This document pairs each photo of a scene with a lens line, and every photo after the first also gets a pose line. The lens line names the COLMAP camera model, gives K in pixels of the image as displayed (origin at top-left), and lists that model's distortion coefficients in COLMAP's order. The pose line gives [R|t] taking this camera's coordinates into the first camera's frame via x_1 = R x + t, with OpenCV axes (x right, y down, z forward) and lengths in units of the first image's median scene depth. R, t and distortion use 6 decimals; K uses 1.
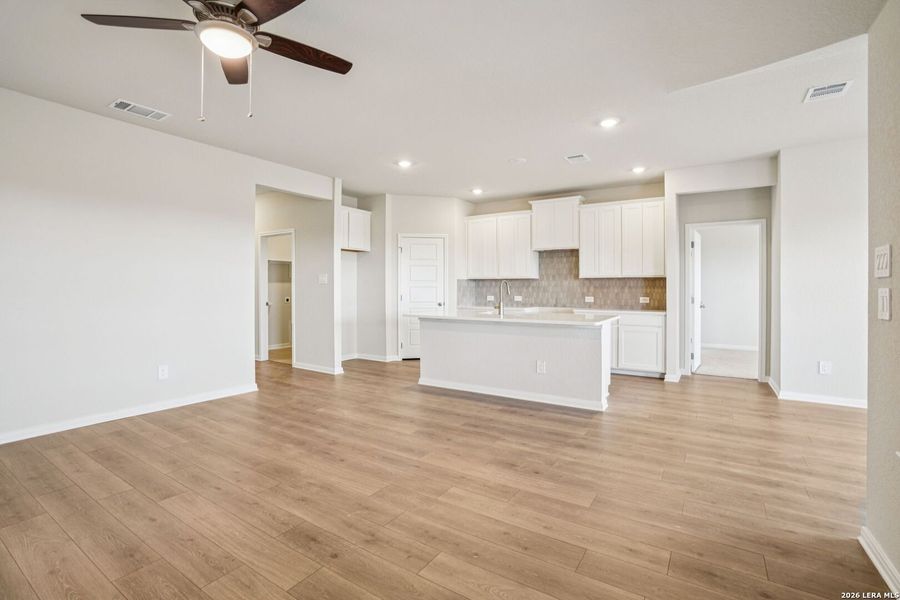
lens RADIAL K [[412.8, 0, 448.7], [0, 412.8, 293.0], [0, 0, 1]] dist [-0.032488, 0.010286]
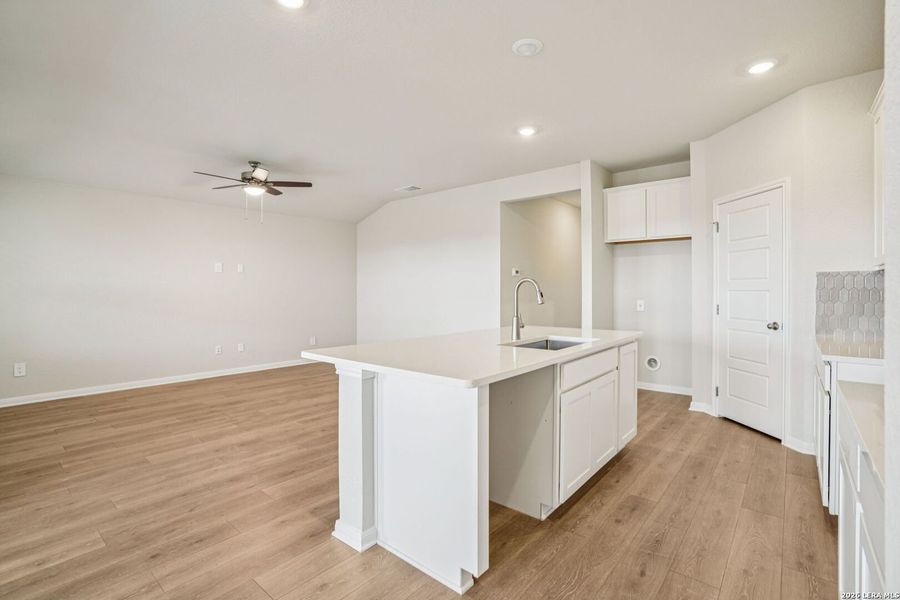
lens RADIAL K [[412.8, 0, 448.8], [0, 412.8, 296.1], [0, 0, 1]] dist [-0.032488, 0.010286]
pose [[-0.116142, 0.010245, -0.993180, 0.546982], [-0.015892, 0.999800, 0.012172, -0.009040], [0.993105, 0.017197, -0.115956, 0.762285]]
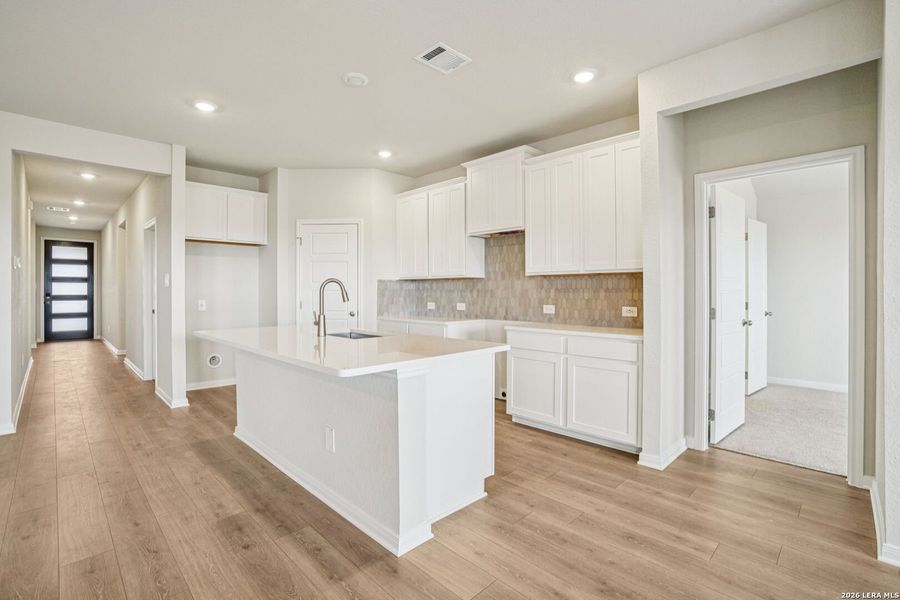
lens RADIAL K [[412.8, 0, 445.4], [0, 412.8, 296.3], [0, 0, 1]] dist [-0.032488, 0.010286]
pose [[0.975627, 0.001071, -0.219434, 0.338036], [-0.002057, 0.999989, -0.004265, -0.001557], [0.219427, 0.004612, 0.975618, 0.358202]]
